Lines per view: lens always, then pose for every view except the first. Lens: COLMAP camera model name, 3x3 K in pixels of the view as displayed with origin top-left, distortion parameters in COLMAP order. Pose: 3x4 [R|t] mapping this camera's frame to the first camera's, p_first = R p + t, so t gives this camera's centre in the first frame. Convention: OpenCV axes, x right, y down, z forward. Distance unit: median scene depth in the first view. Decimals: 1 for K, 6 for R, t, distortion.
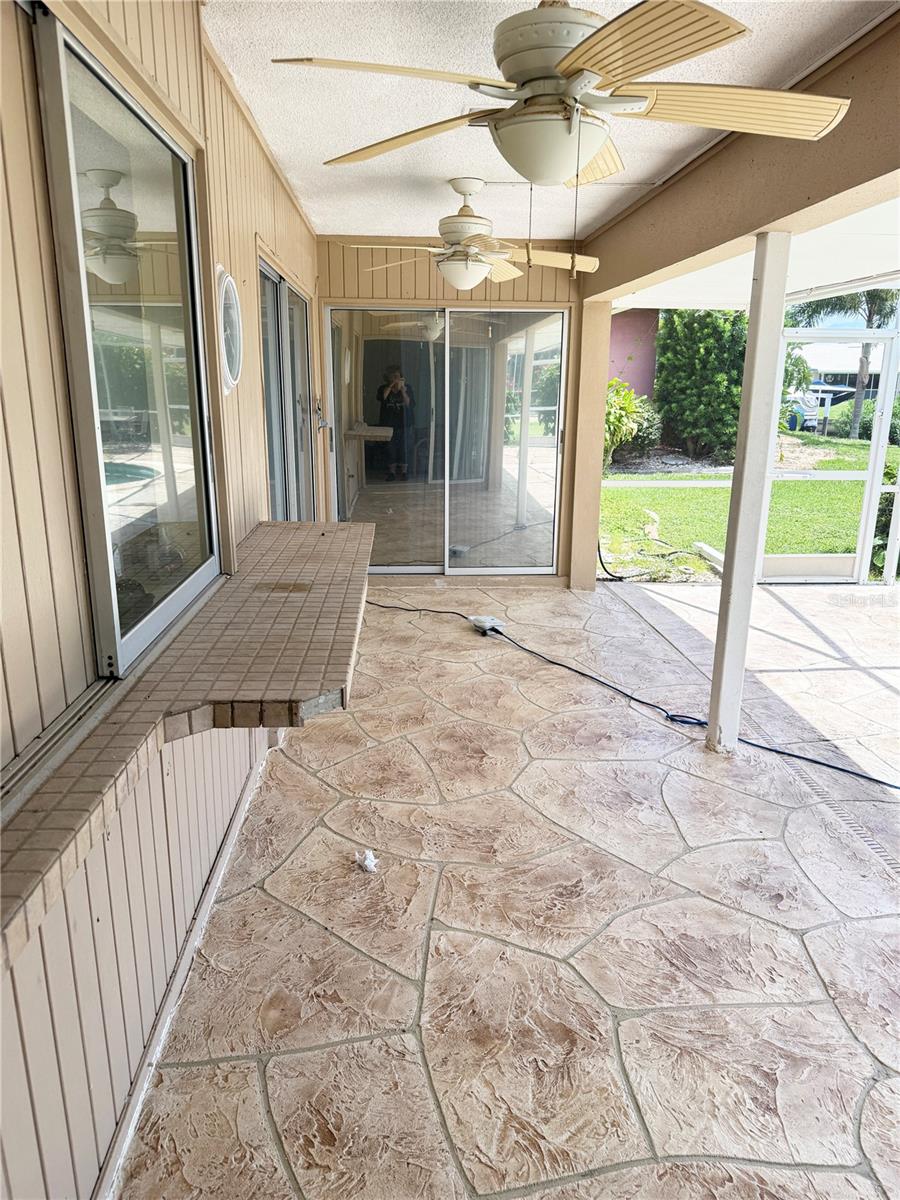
lens RADIAL K [[833.7, 0, 450.0], [0, 833.7, 600.0], [0, 0, 1]] dist [0.114118, -0.161949]
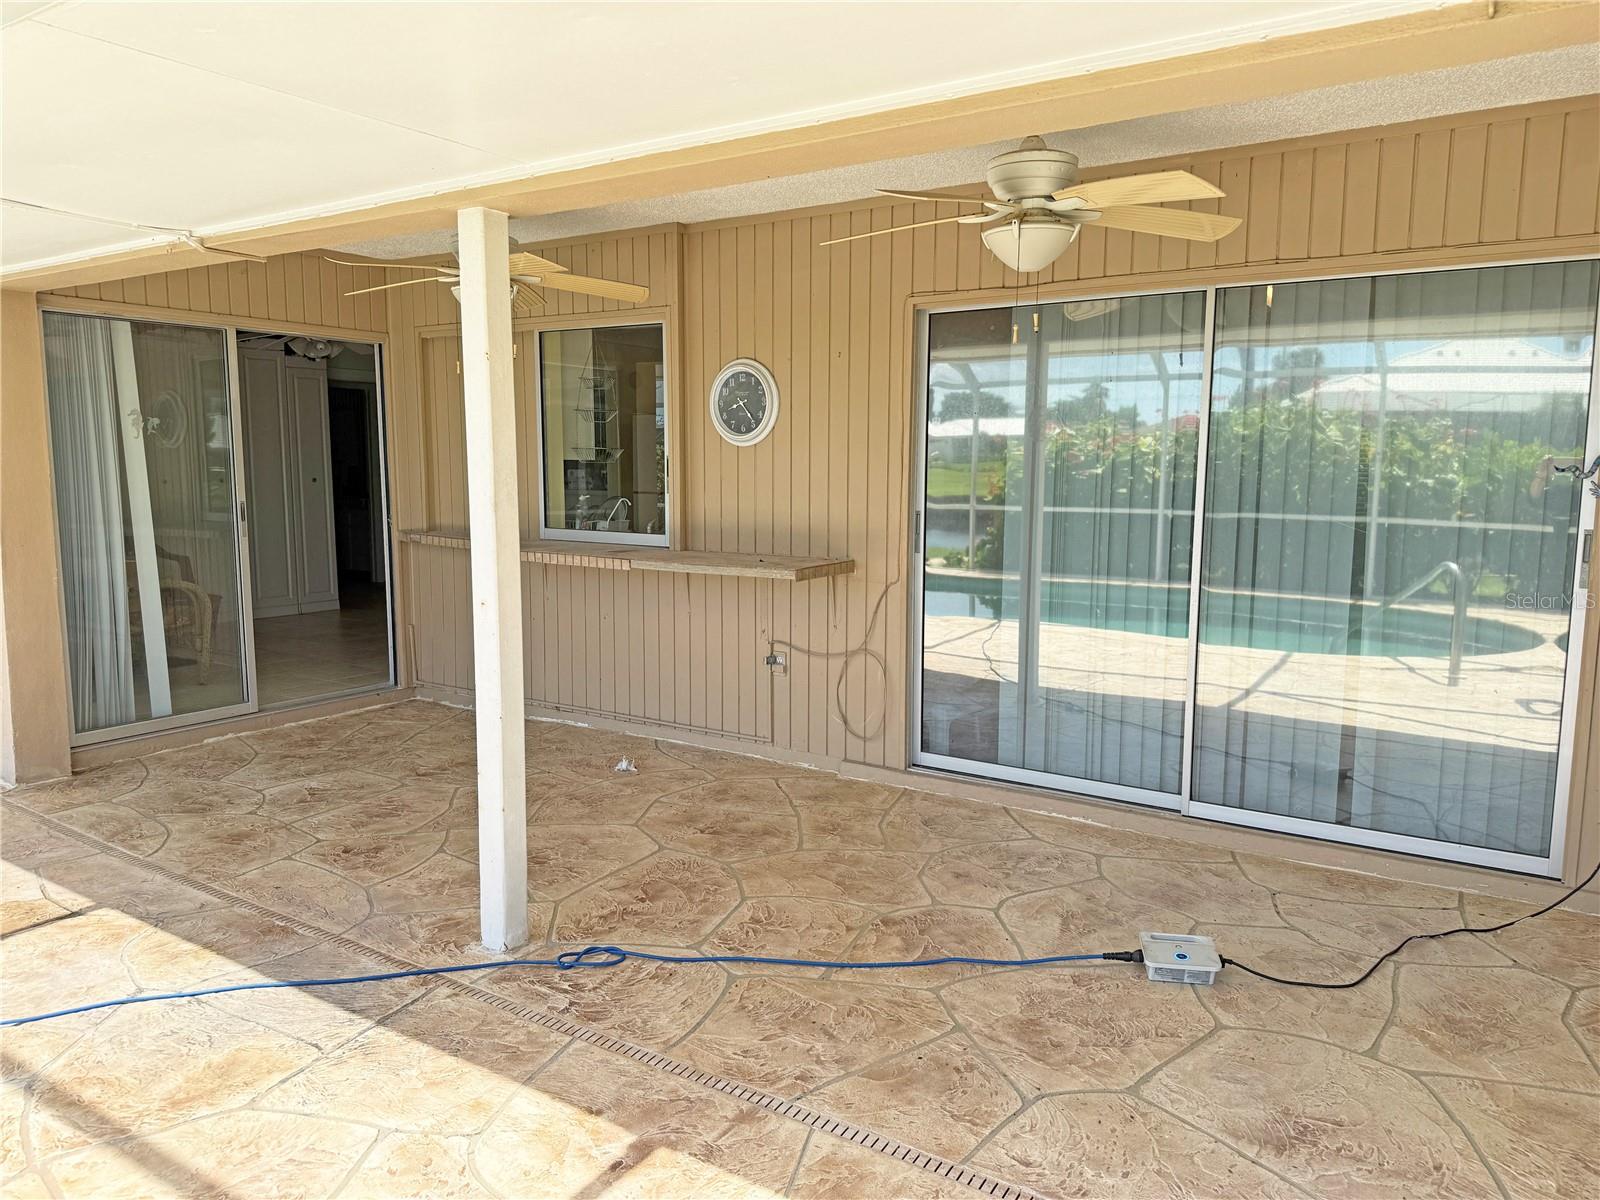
lens RADIAL K [[1111.6, 0, 800.0], [0, 1111.6, 600.0], [0, 0, 1]] dist [0.114118, -0.161949]
pose [[-0.597798, 0.091145, -0.796449, 0.804281], [-0.210144, 0.940955, 0.265412, -0.342397], [0.773613, 0.326032, -0.543347, 1.460018]]
